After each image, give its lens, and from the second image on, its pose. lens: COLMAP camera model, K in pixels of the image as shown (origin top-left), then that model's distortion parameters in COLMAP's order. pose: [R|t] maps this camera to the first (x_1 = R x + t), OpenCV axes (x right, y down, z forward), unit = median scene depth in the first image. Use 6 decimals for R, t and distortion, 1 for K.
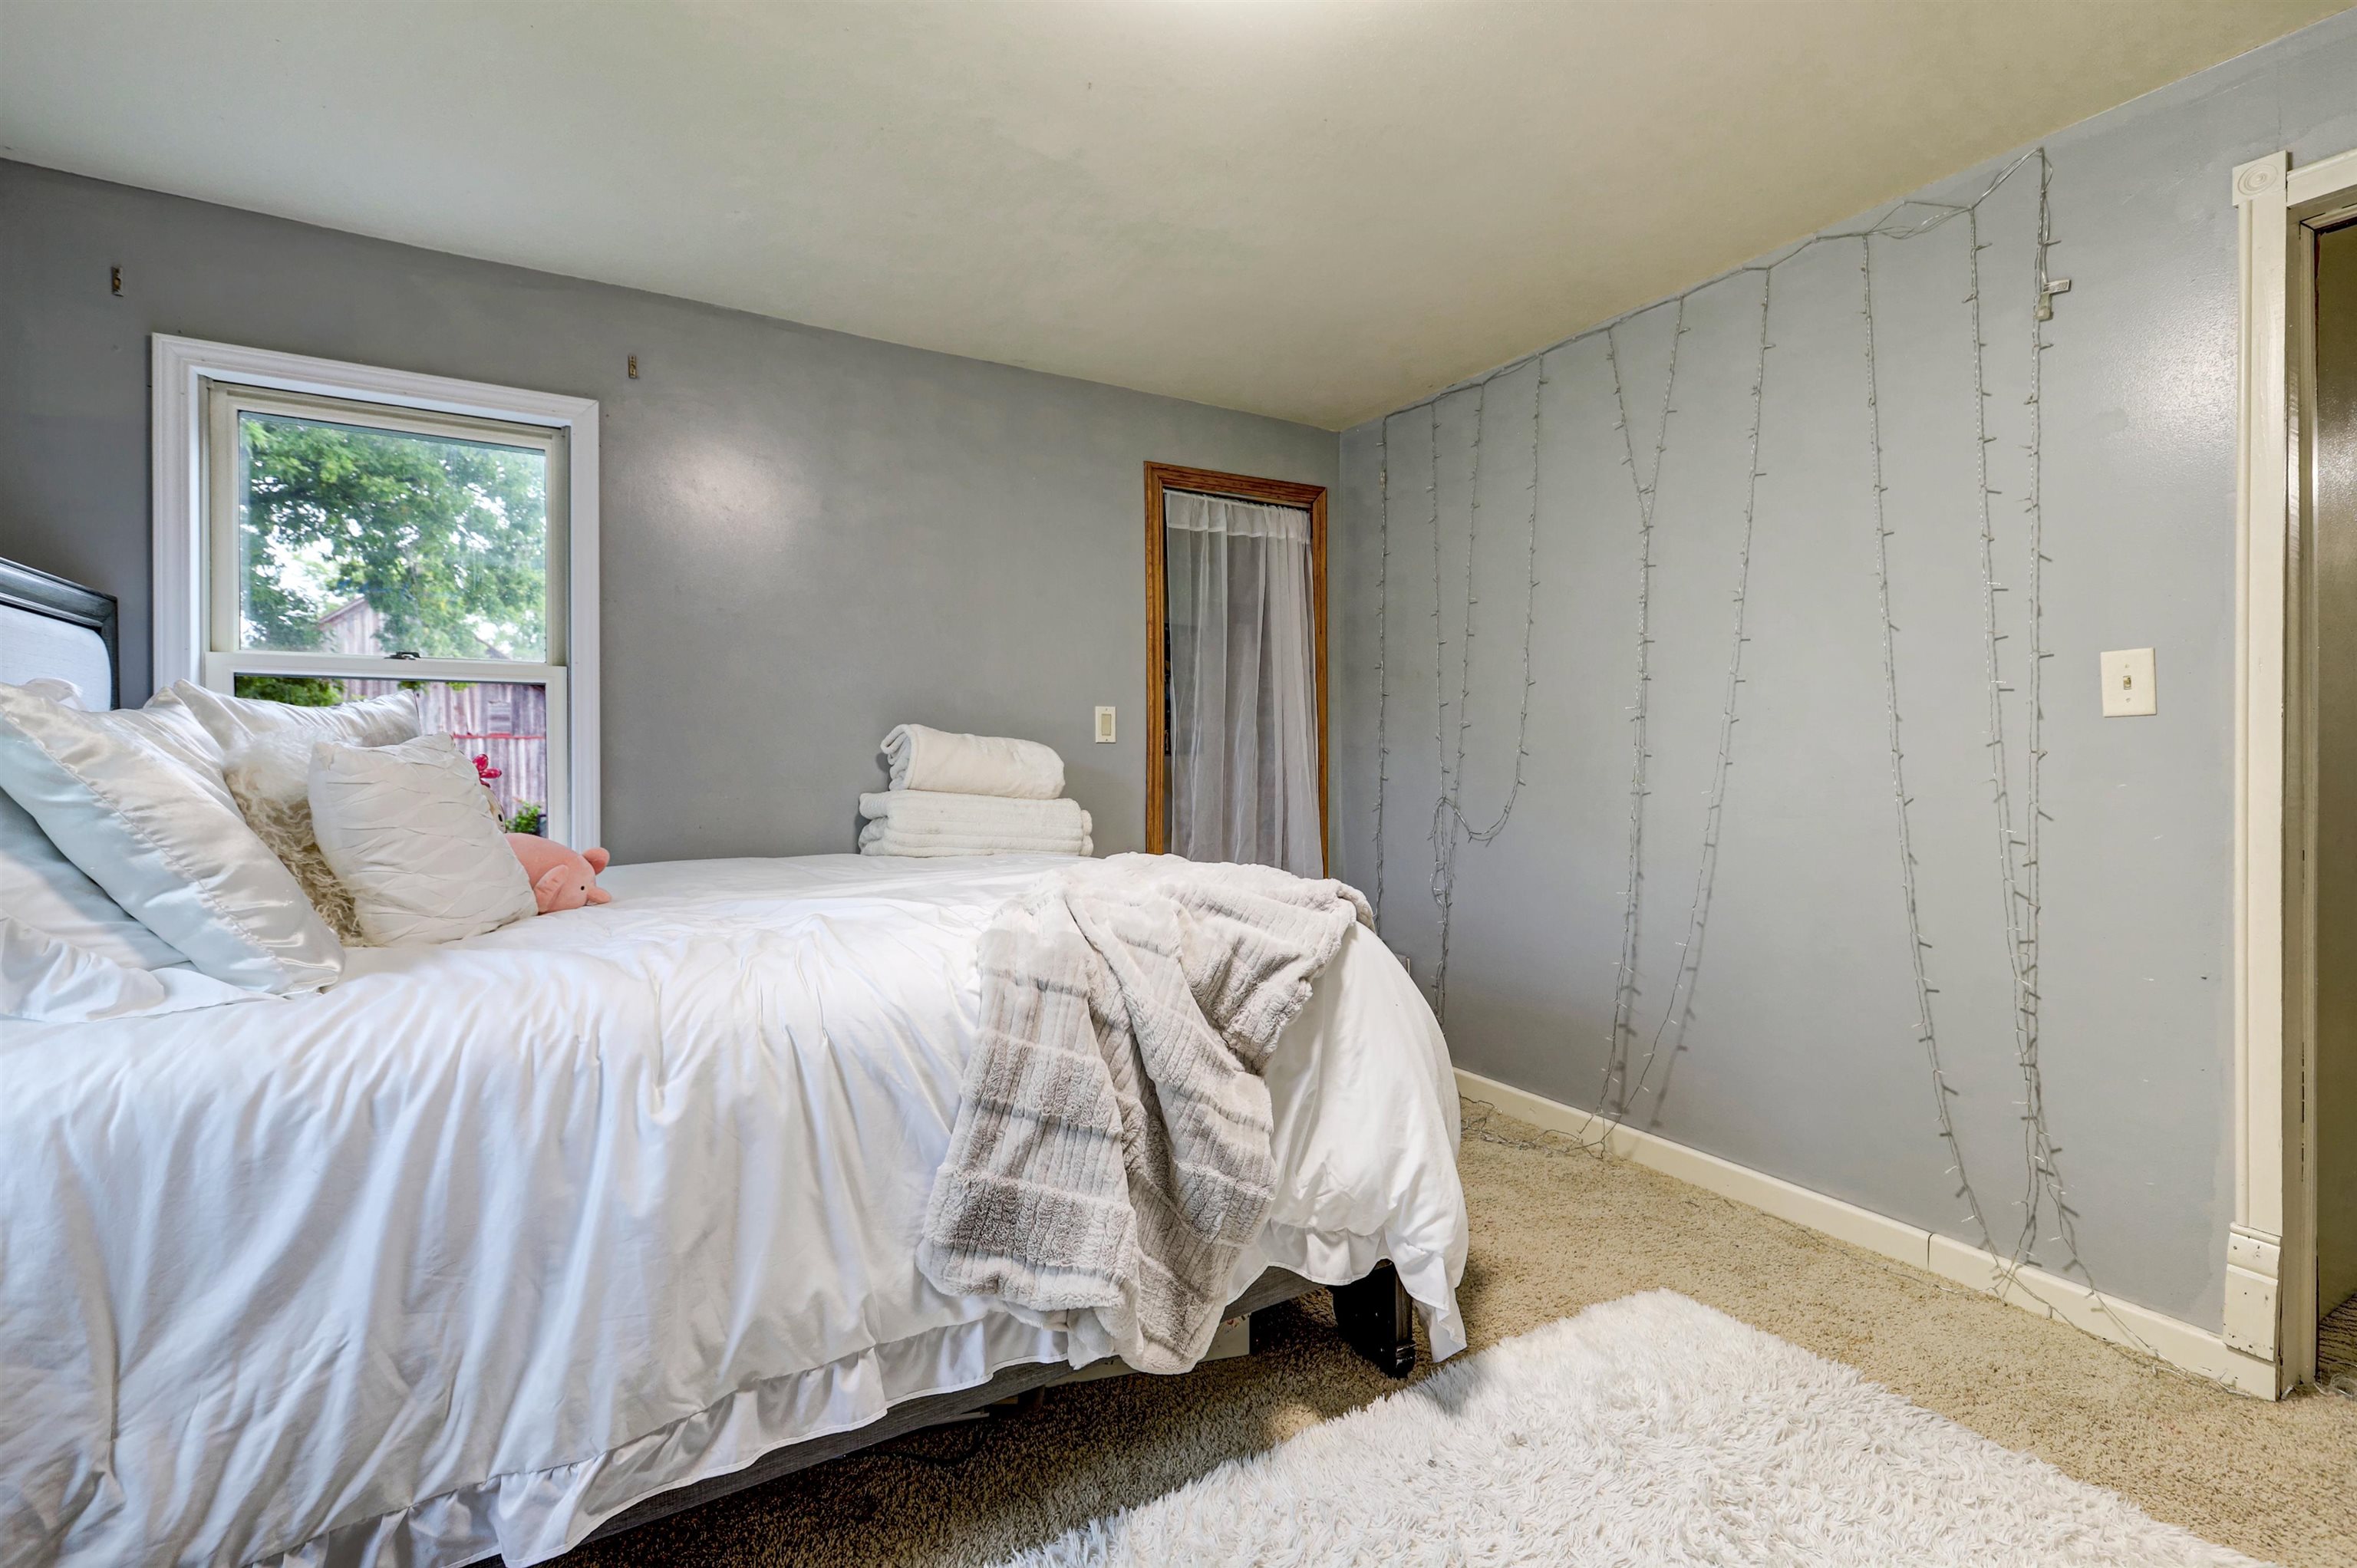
lens RADIAL K [[1086.1, 0, 1179.6], [0, 1086.1, 724.3], [0, 0, 1]] dist [0.000187, -0.000260]
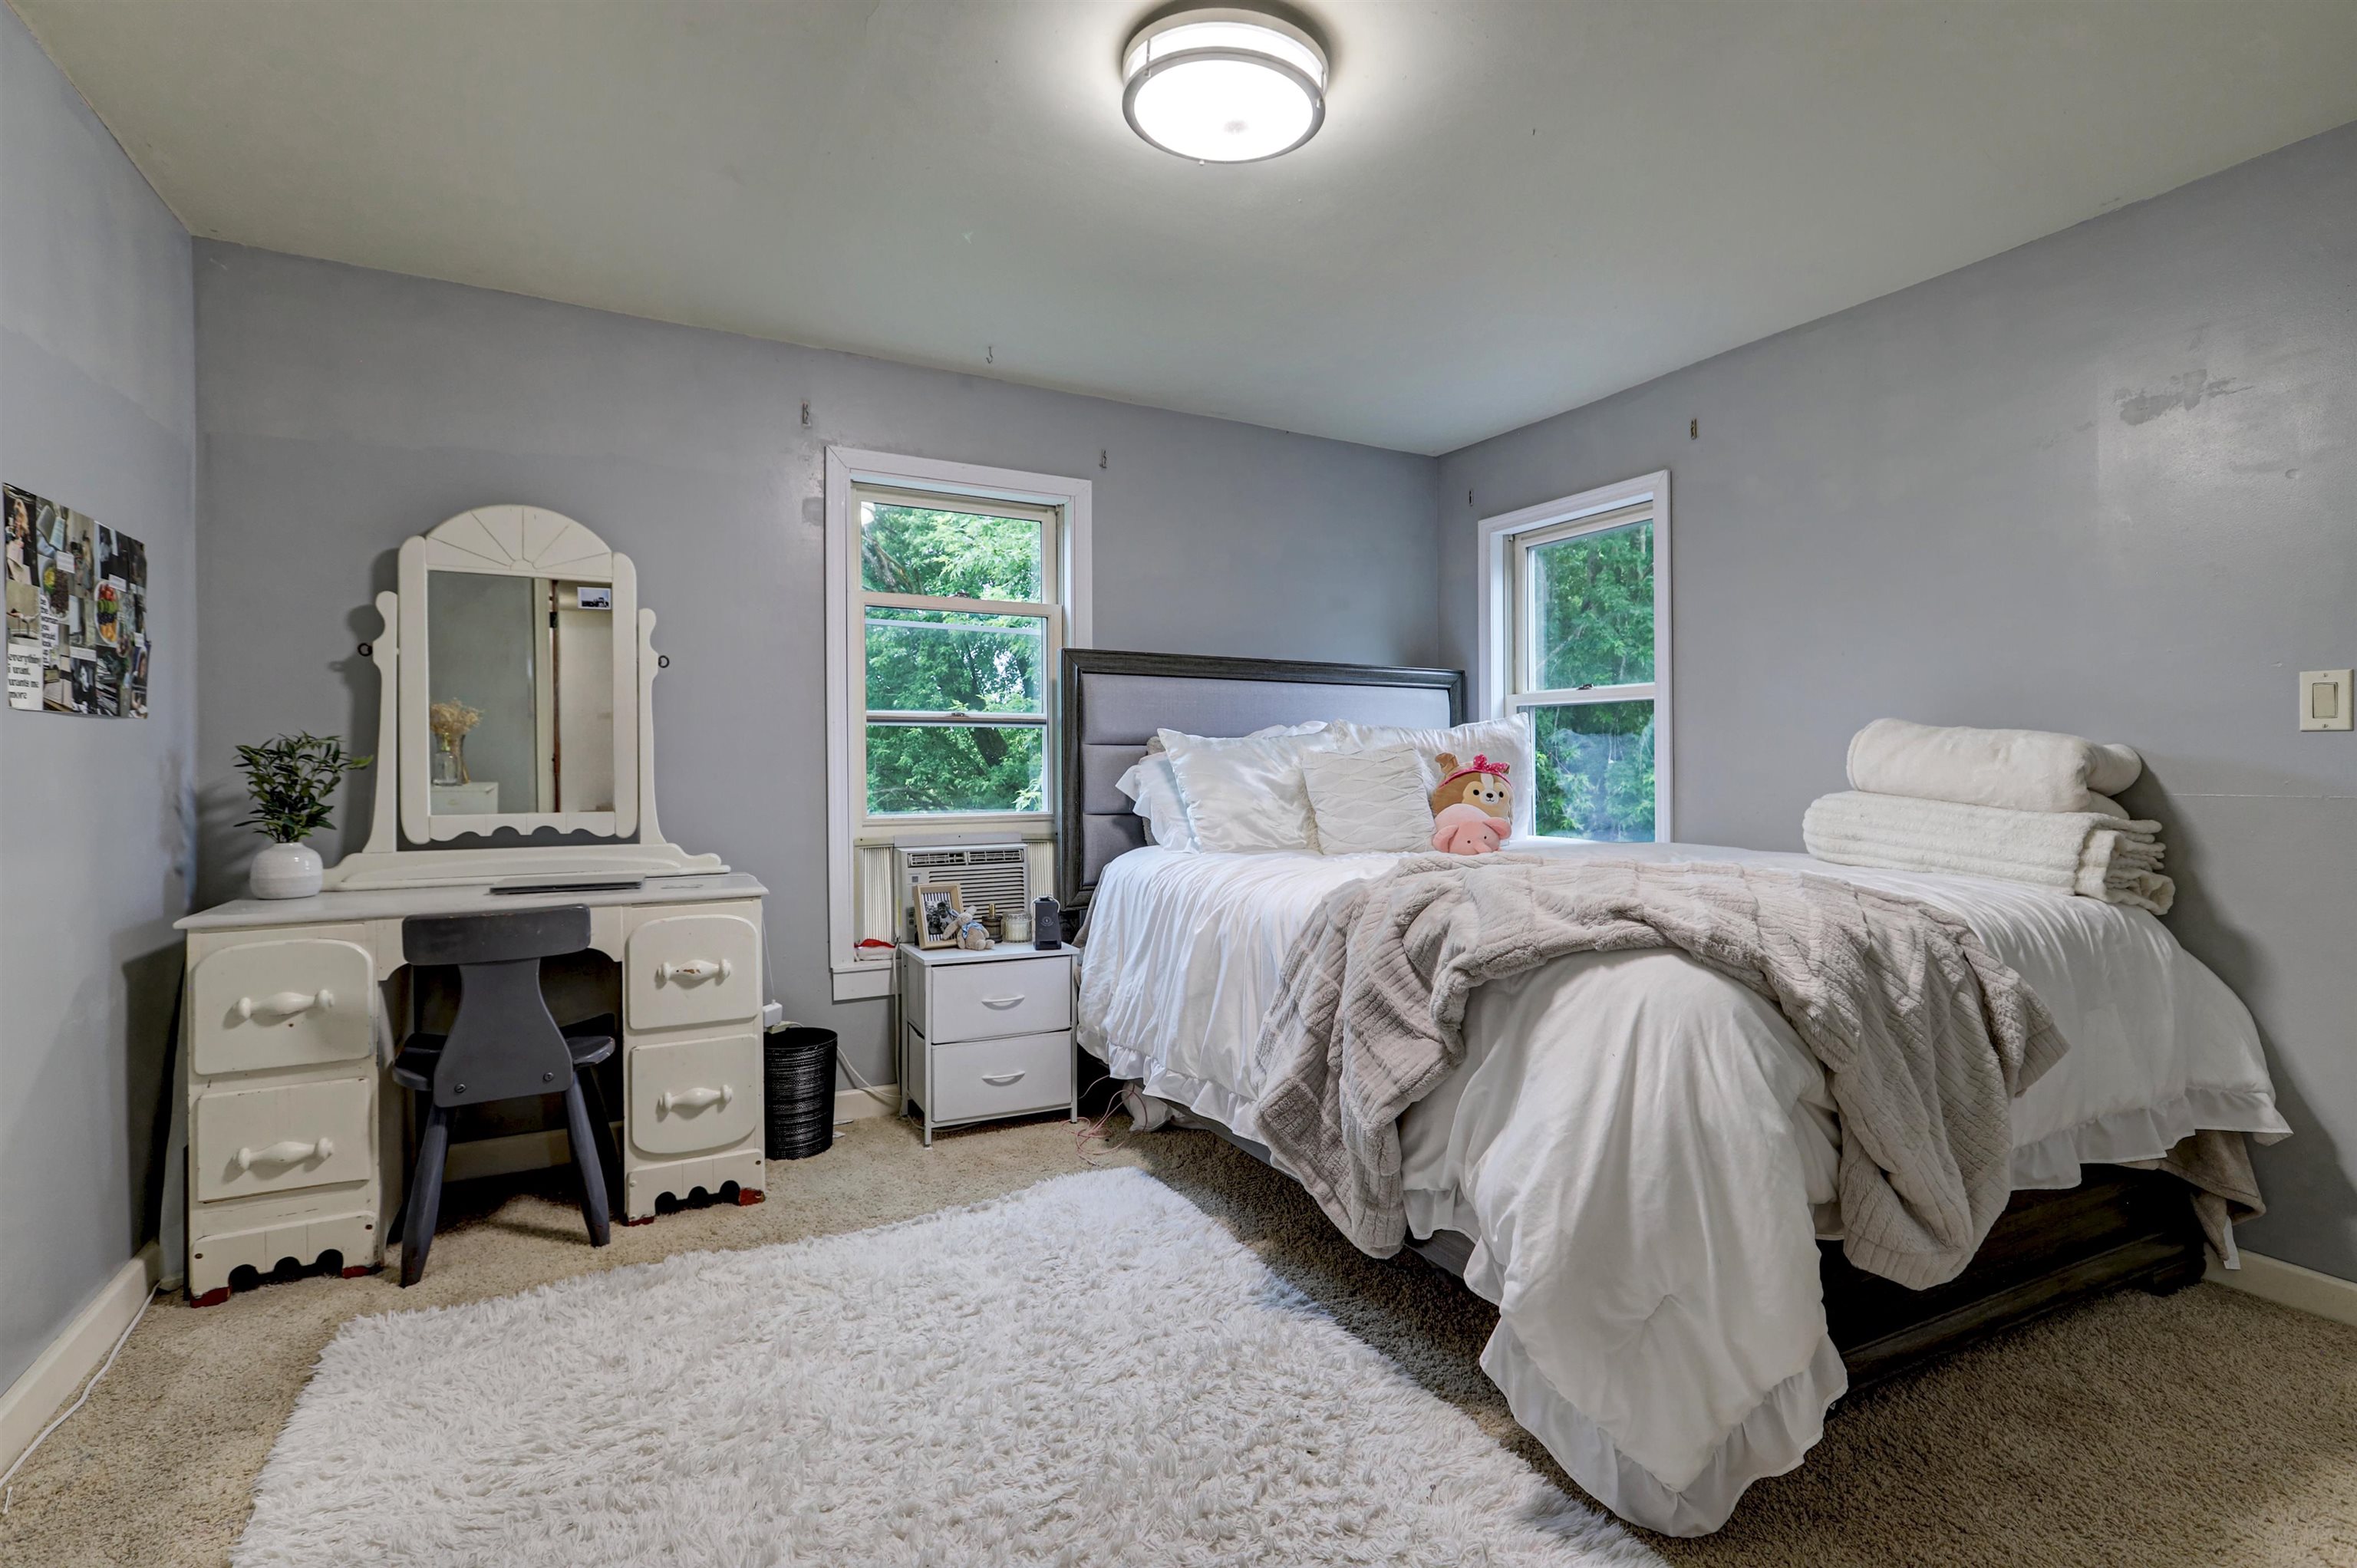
lens RADIAL K [[1053.8, 0, 1181.2], [0, 1053.8, 757.8], [0, 0, 1]] dist [-0.000144, -0.000041]
pose [[-0.060935, -0.002066, -0.998140, 0.888869], [0.029472, 0.999558, -0.003868, 0.025084], [0.997707, -0.029652, -0.060847, 0.647587]]
